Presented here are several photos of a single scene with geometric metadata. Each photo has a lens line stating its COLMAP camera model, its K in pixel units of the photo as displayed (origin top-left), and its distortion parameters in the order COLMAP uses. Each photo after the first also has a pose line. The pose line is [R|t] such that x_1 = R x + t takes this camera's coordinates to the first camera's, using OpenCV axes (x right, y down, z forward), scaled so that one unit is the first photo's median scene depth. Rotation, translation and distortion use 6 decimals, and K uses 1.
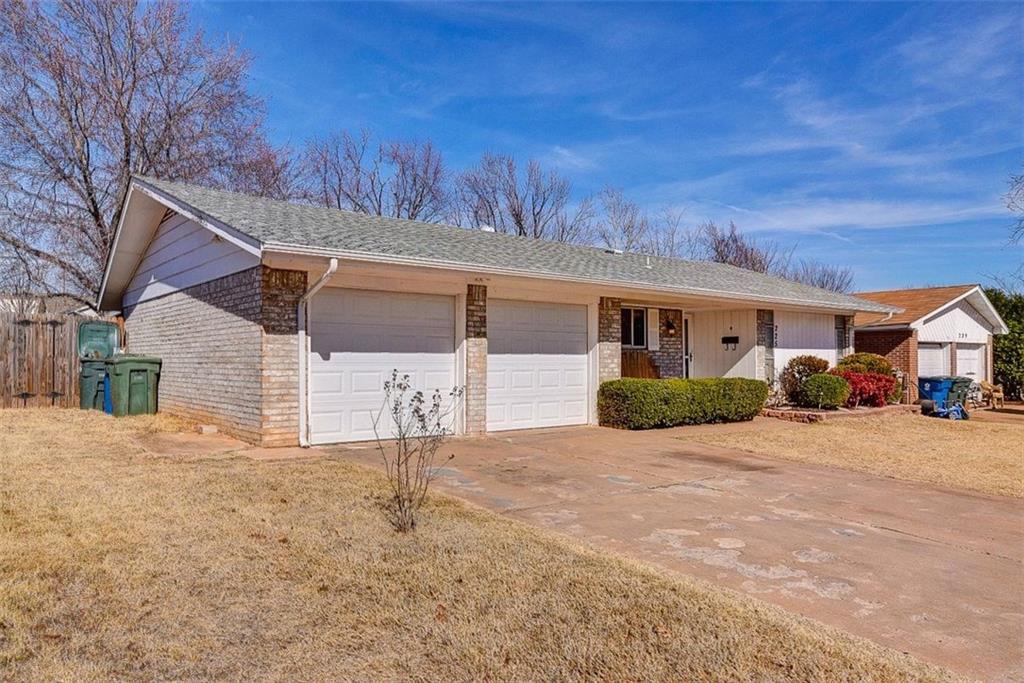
lens RADIAL K [[700.3, 0, 512.0], [0, 700.3, 341.5], [0, 0, 1]] dist [0.004145, 0.000815]
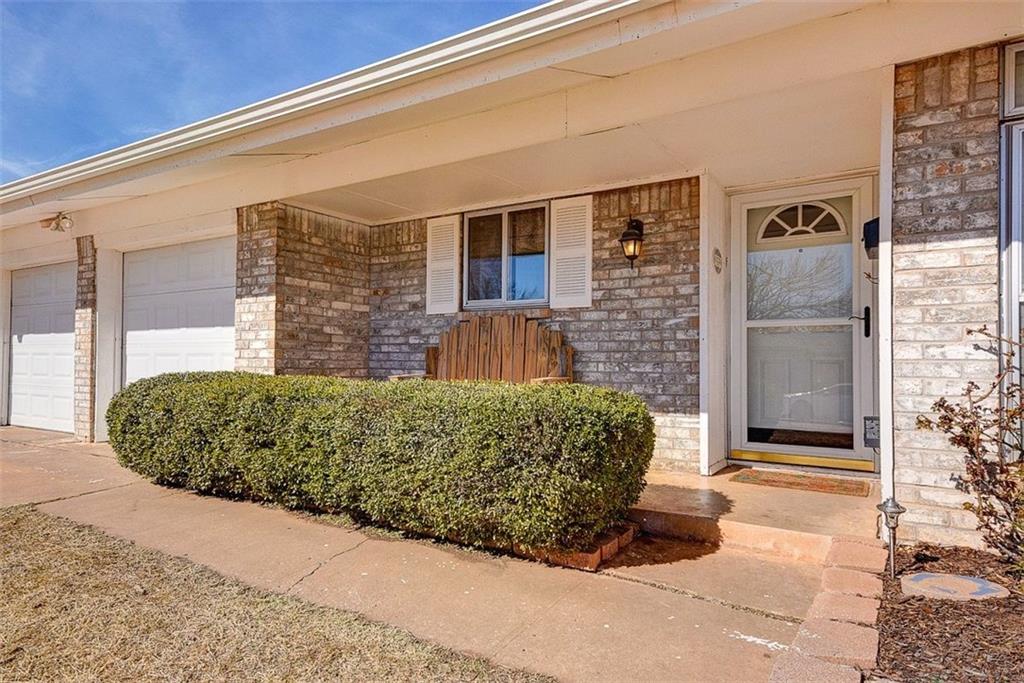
lens RADIAL K [[595.1, 0, 511.2], [0, 595.1, 351.8], [0, 0, 1]] dist [0.029081, 0.000036]
pose [[0.336904, -0.012959, -0.941450, 0.587048], [0.021178, 0.999757, -0.006183, 0.045050], [0.941301, -0.017855, 0.337096, 1.021370]]
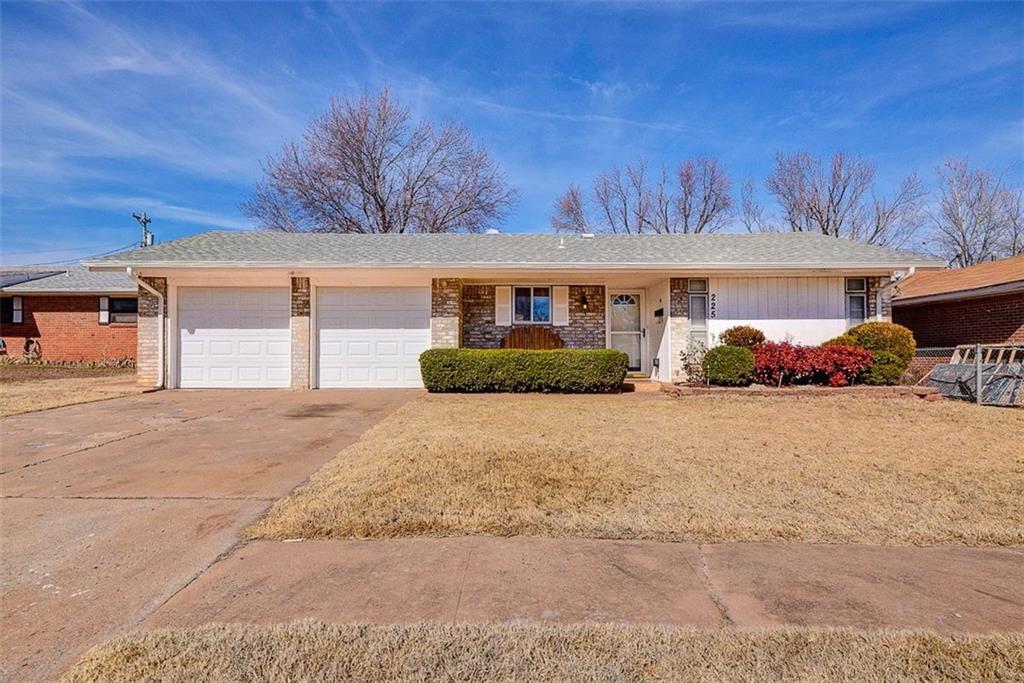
lens RADIAL K [[572.6, 0, 512.0], [0, 572.6, 341.5], [0, 0, 1]] dist [0.016380, -0.000014]
pose [[0.789677, -0.019096, -0.613225, 0.799954], [0.019003, 0.999797, -0.006662, 0.049023], [0.613228, -0.006393, 0.789880, 0.321672]]
